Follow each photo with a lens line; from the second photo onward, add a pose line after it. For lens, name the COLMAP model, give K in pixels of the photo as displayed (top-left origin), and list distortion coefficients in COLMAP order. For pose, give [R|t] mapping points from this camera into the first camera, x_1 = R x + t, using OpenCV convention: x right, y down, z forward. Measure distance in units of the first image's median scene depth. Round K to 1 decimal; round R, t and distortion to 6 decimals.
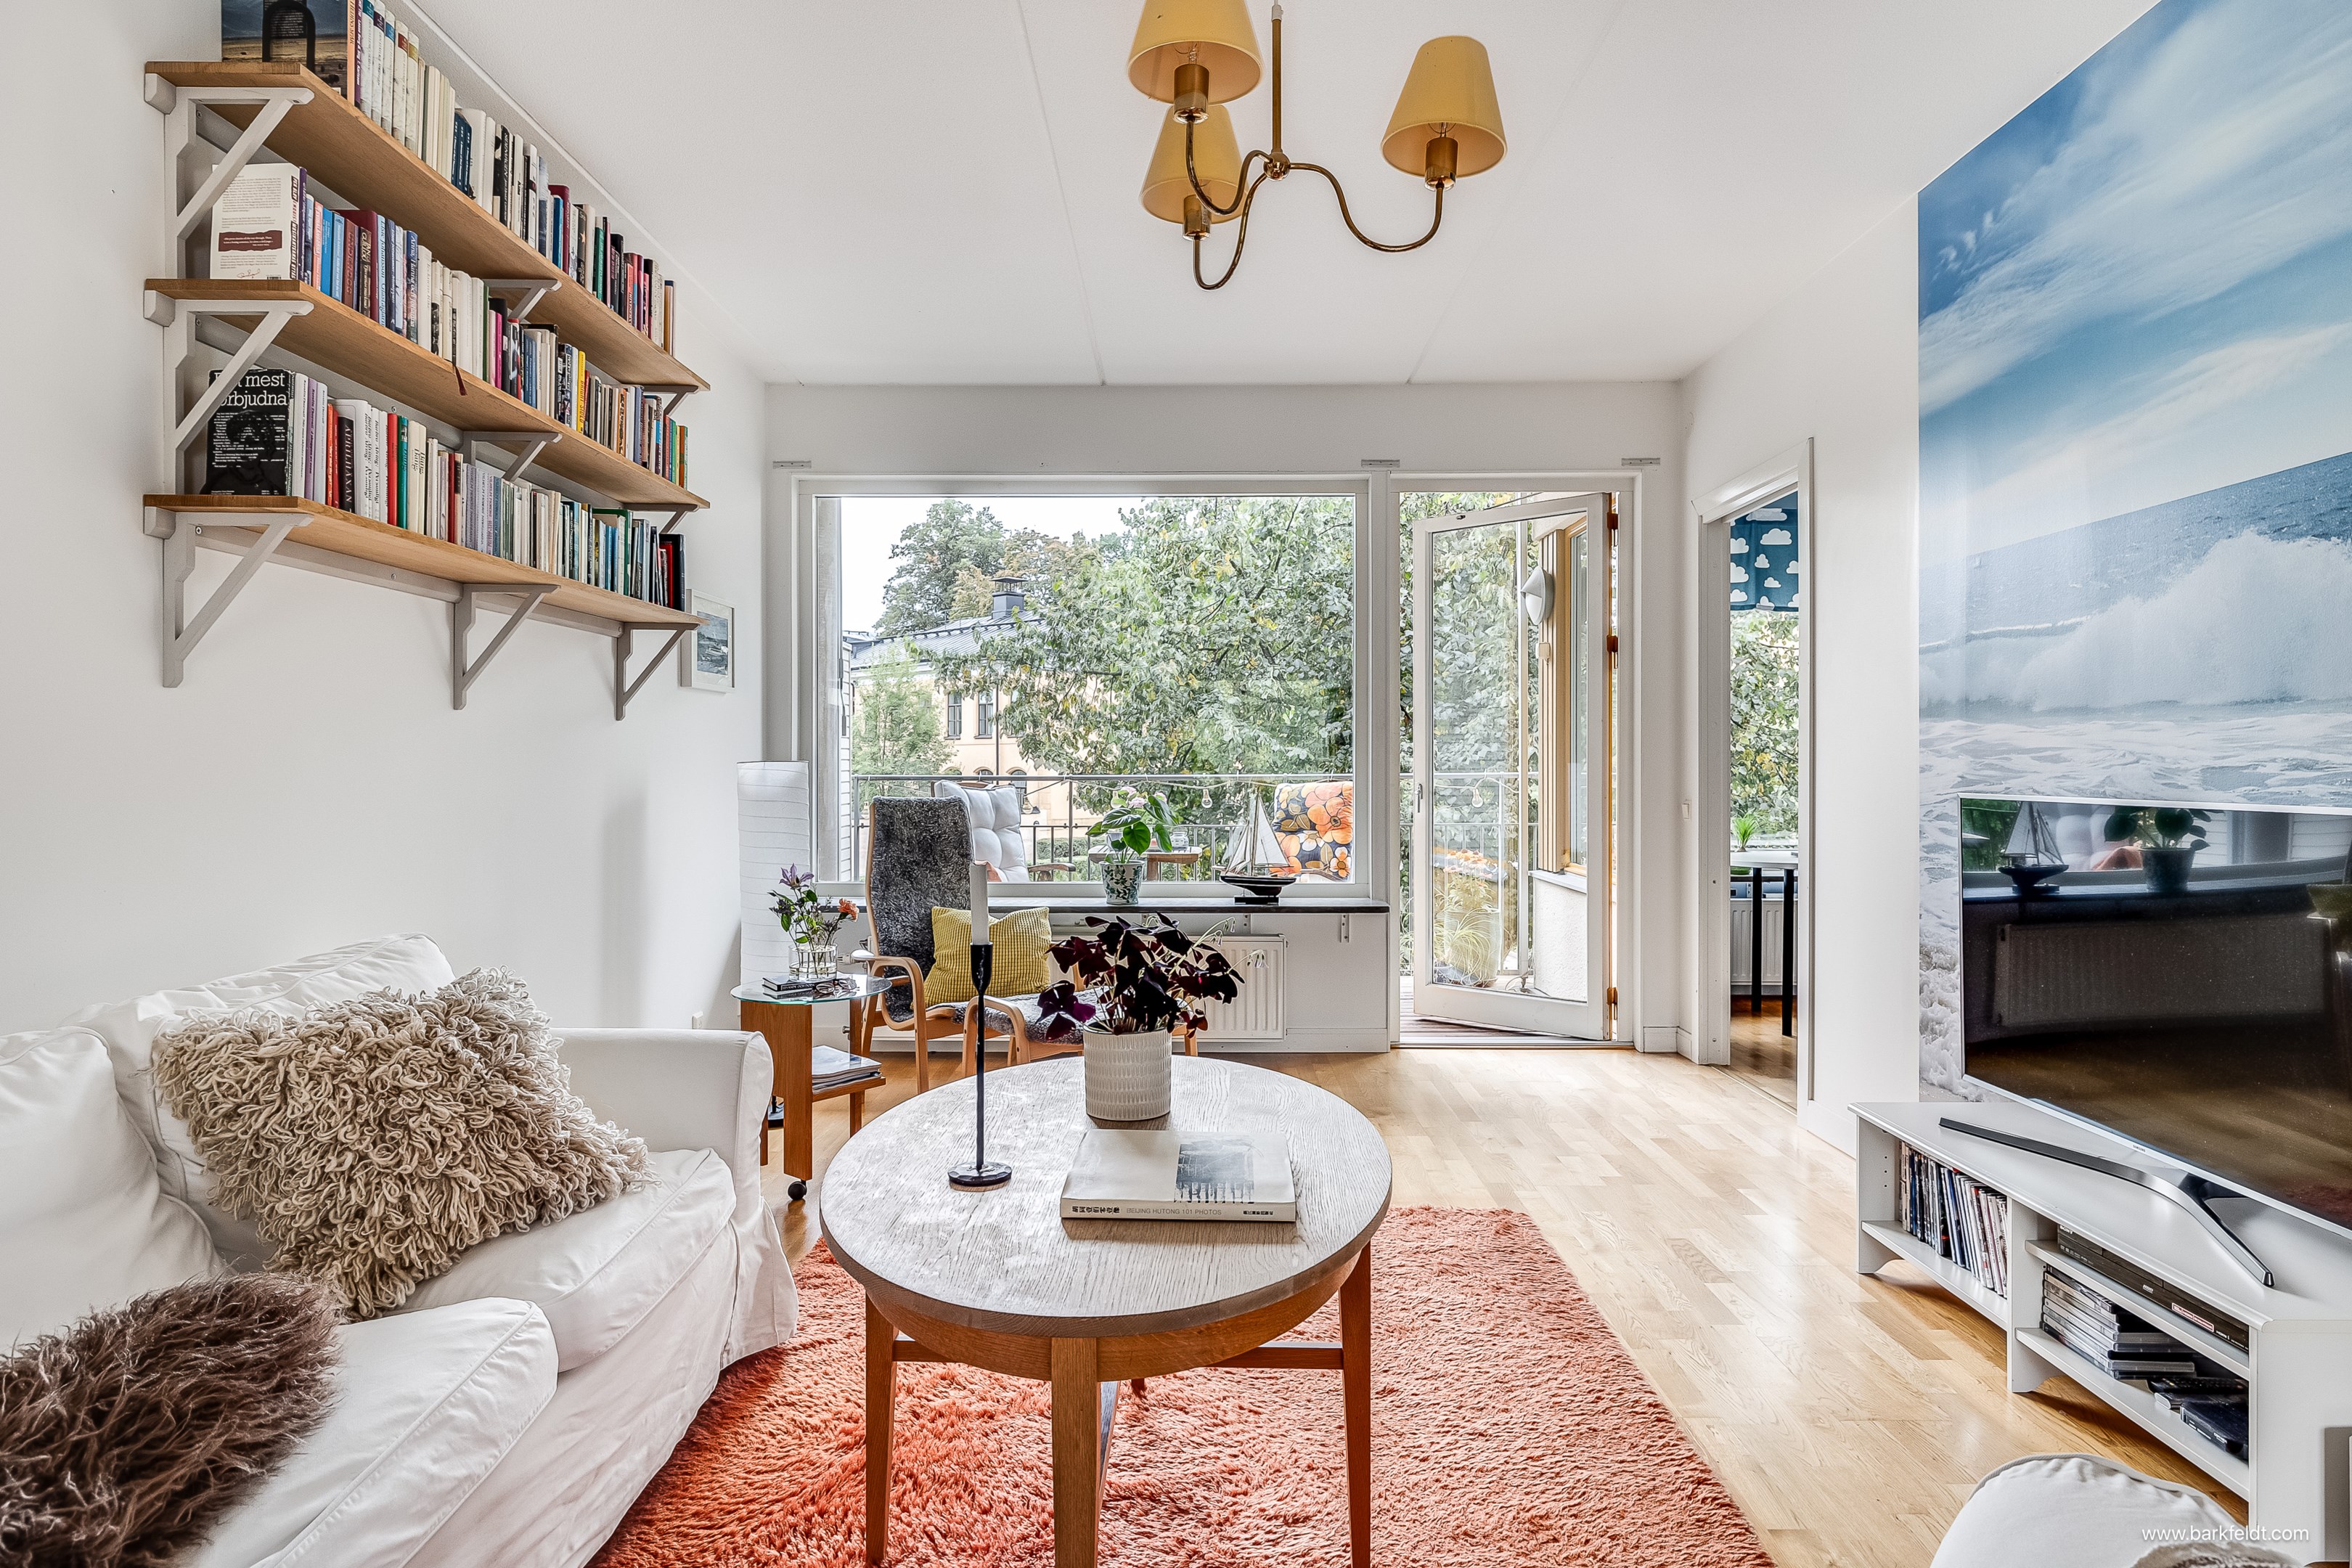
lens RADIAL K [[1315.9, 0, 1175.1], [0, 1315.9, 769.9], [0, 0, 1]] dist [-0.001026, -0.001663]
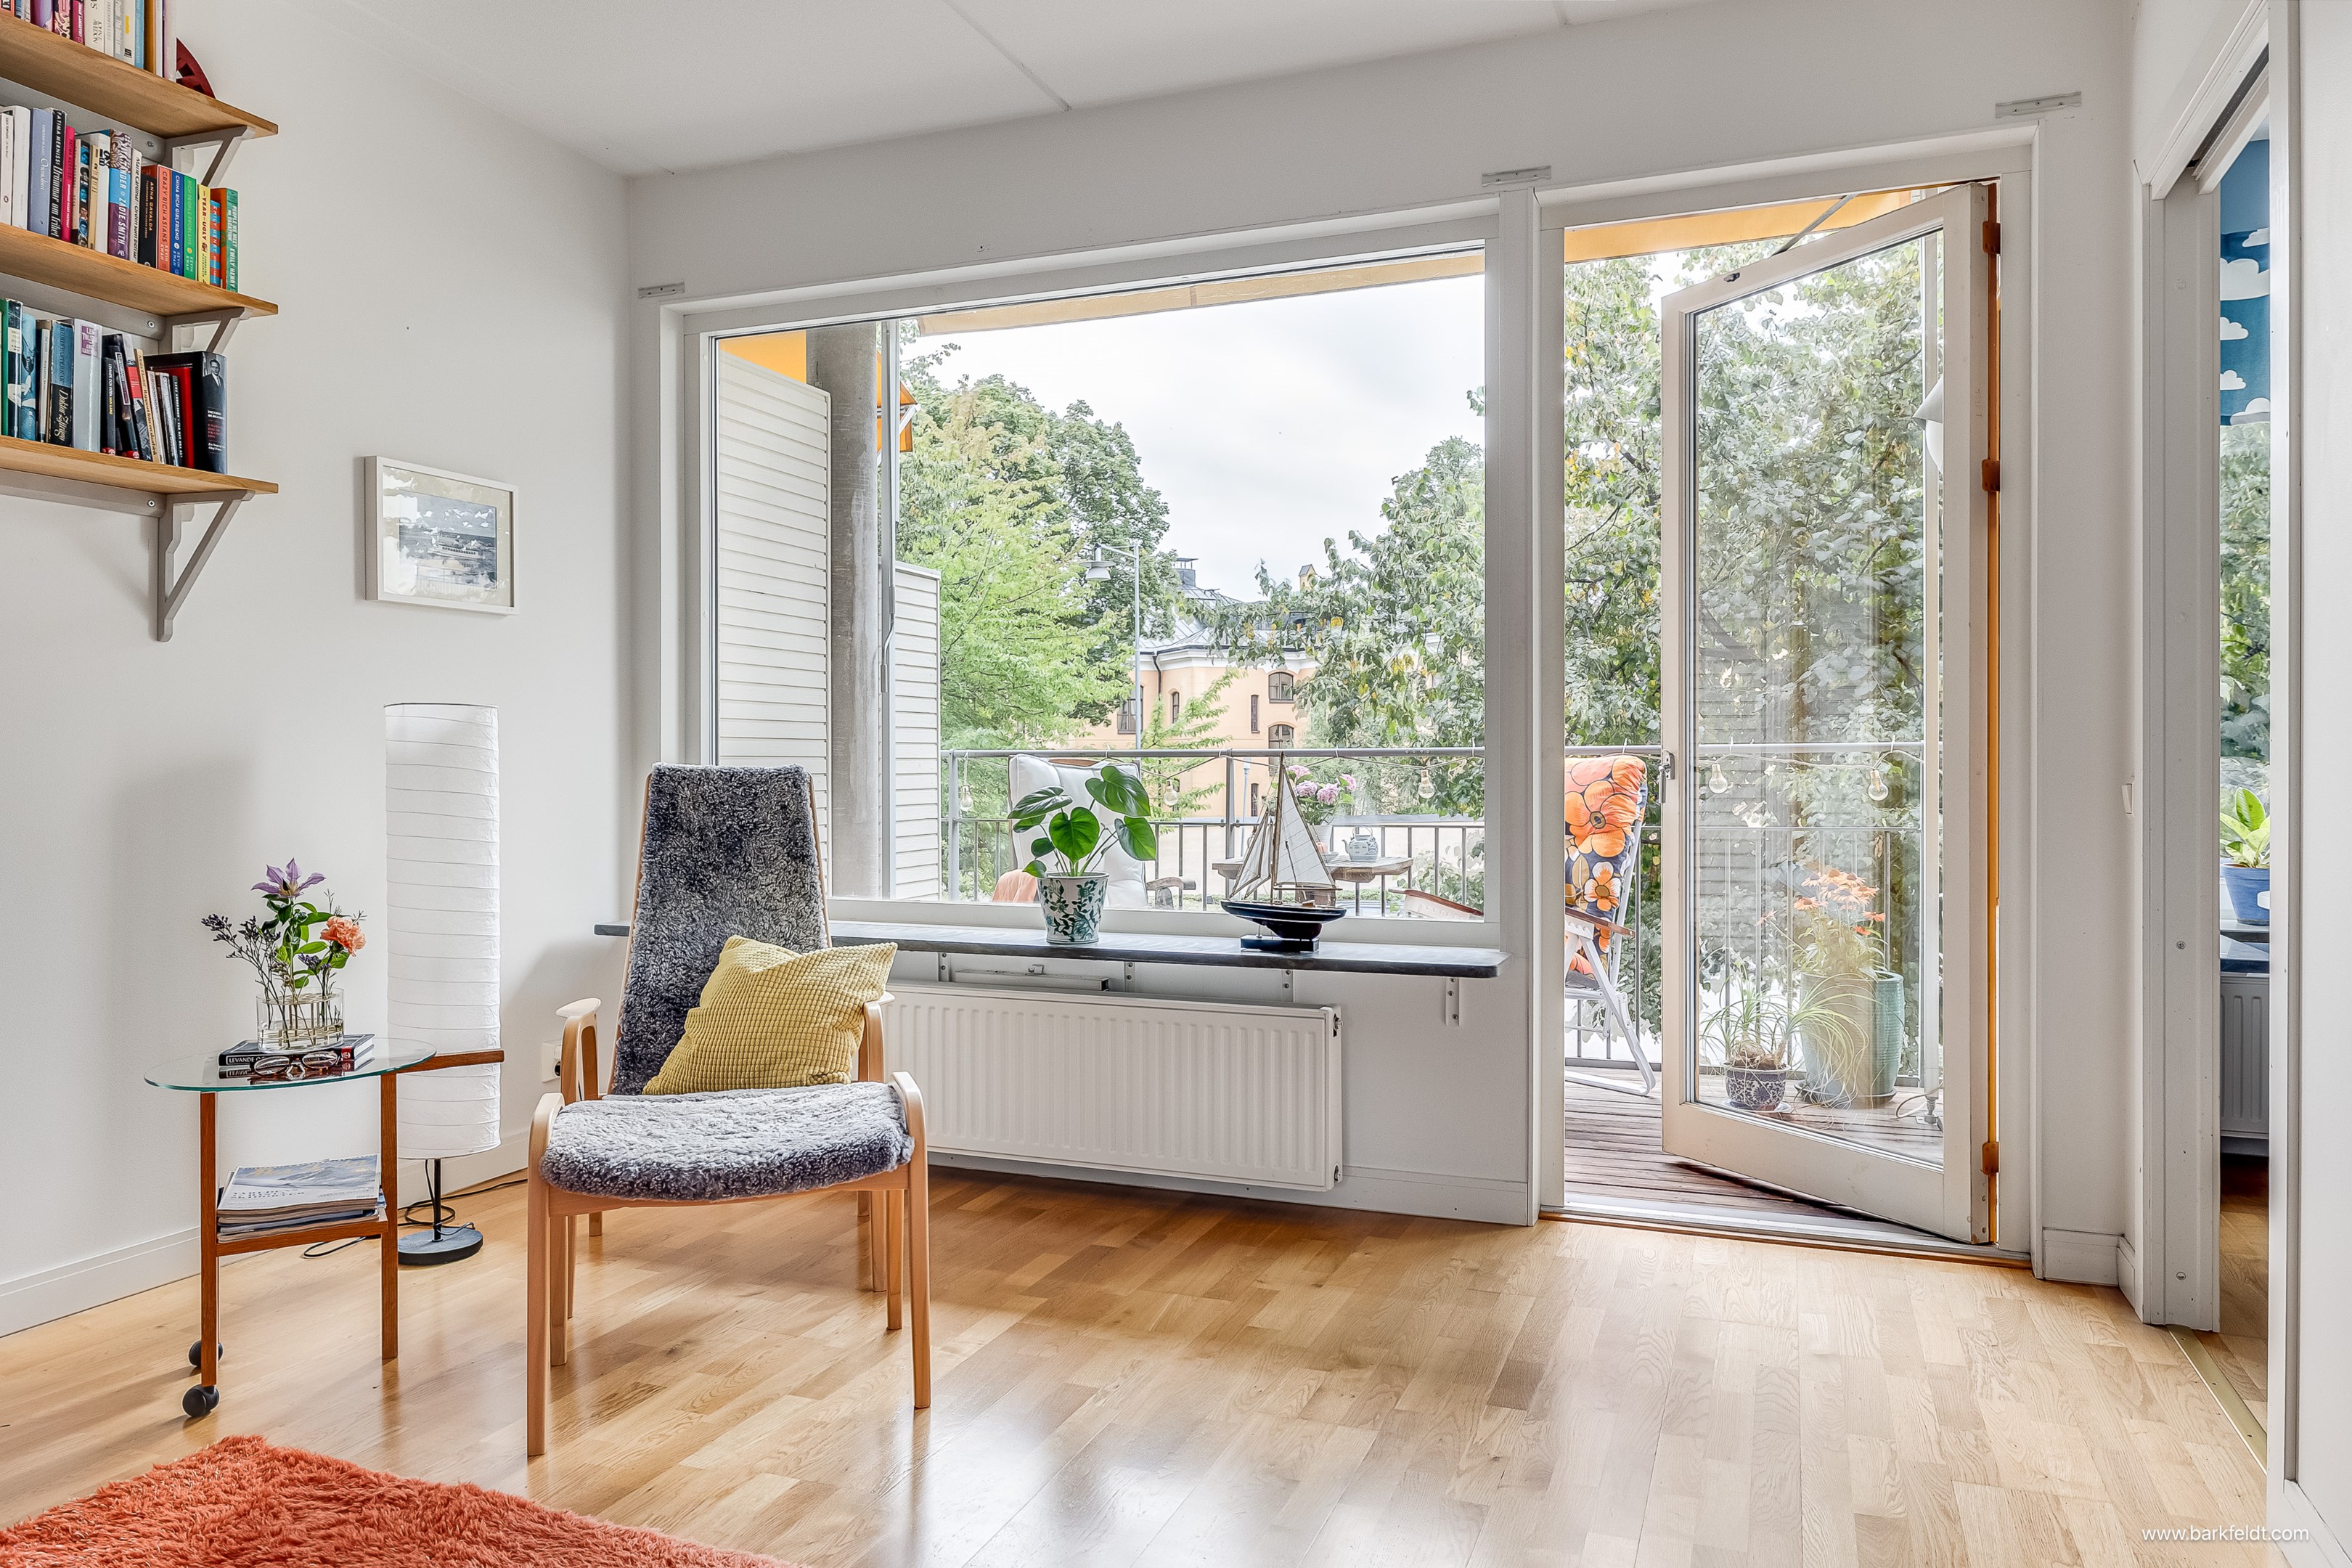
lens RADIAL K [[1560.1, 0, 1179.7], [0, 1560.1, 767.5], [0, 0, 1]] dist [-0.003877, -0.001124]
pose [[0.937210, 0.000767, -0.348764, 0.263385], [-0.001166, 0.999999, -0.000935, 0.020970], [0.348763, 0.001283, 0.937210, 0.339713]]
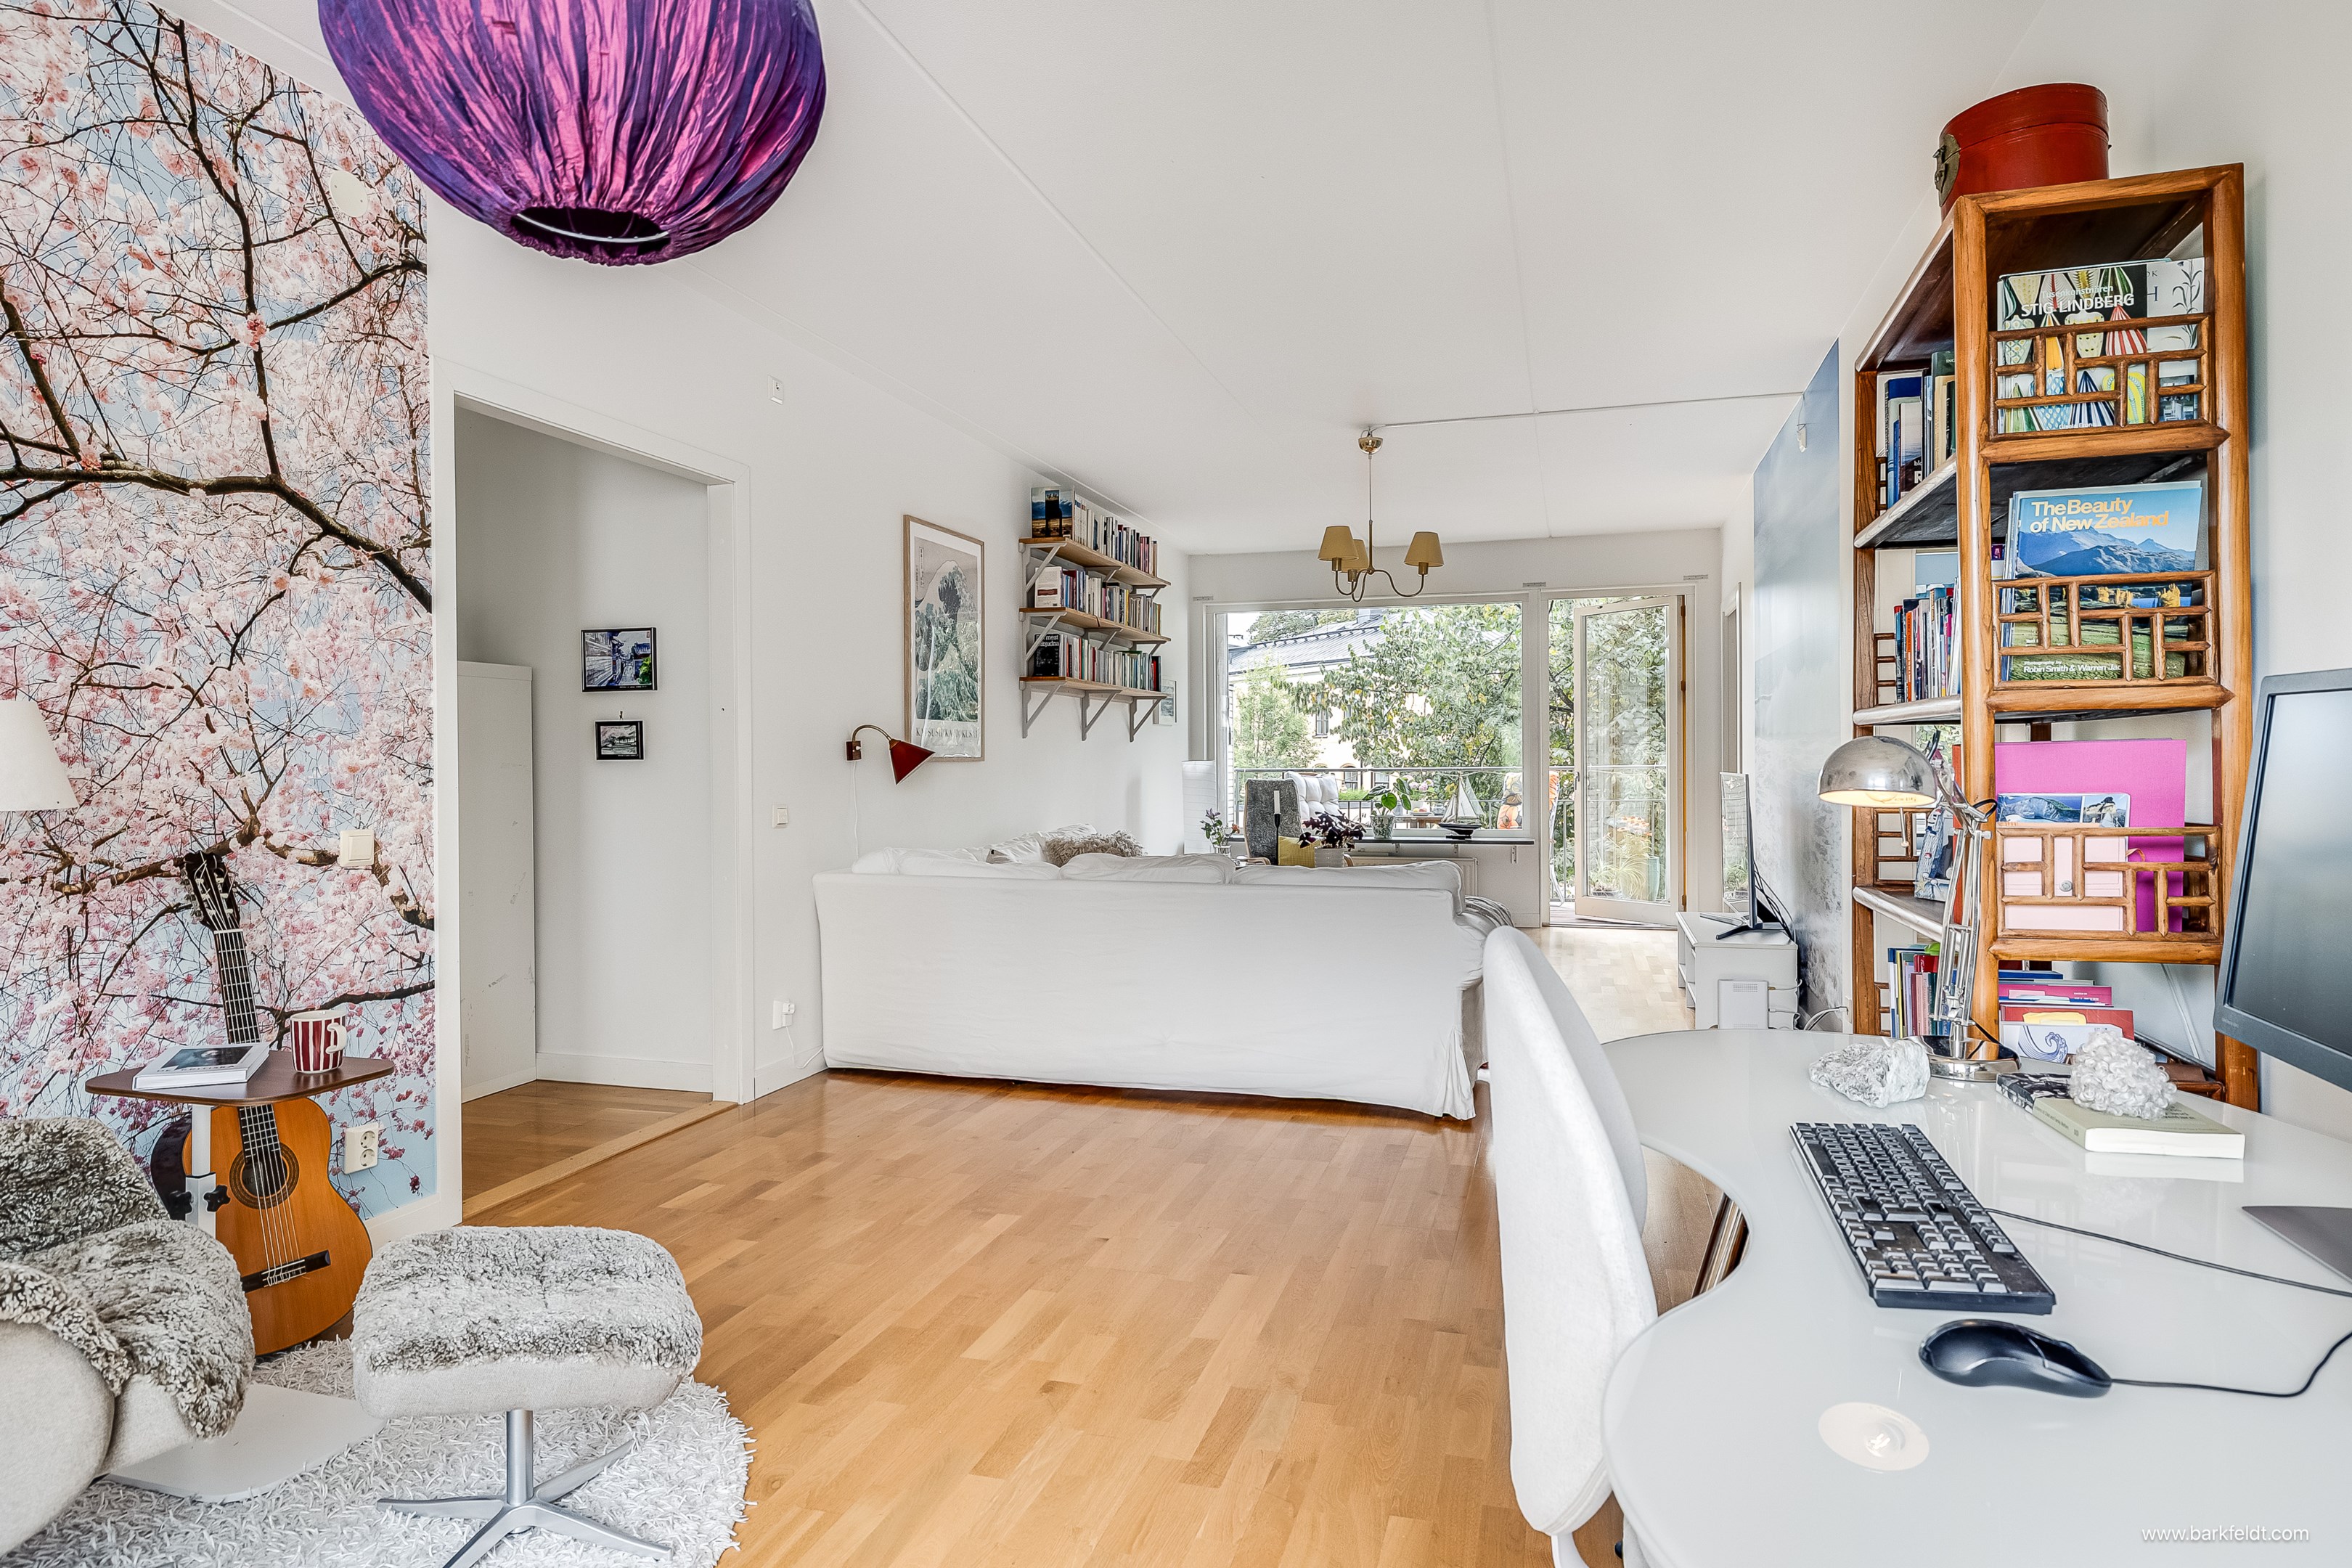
lens RADIAL K [[1315.9, 0, 1175.1], [0, 1315.9, 769.9], [0, 0, 1]] dist [-0.001026, -0.001663]
pose [[0.960752, -0.004906, -0.277366, 0.188336], [0.005558, 0.999983, 0.001564, 0.003812], [0.277353, -0.003044, 0.960763, -0.813619]]
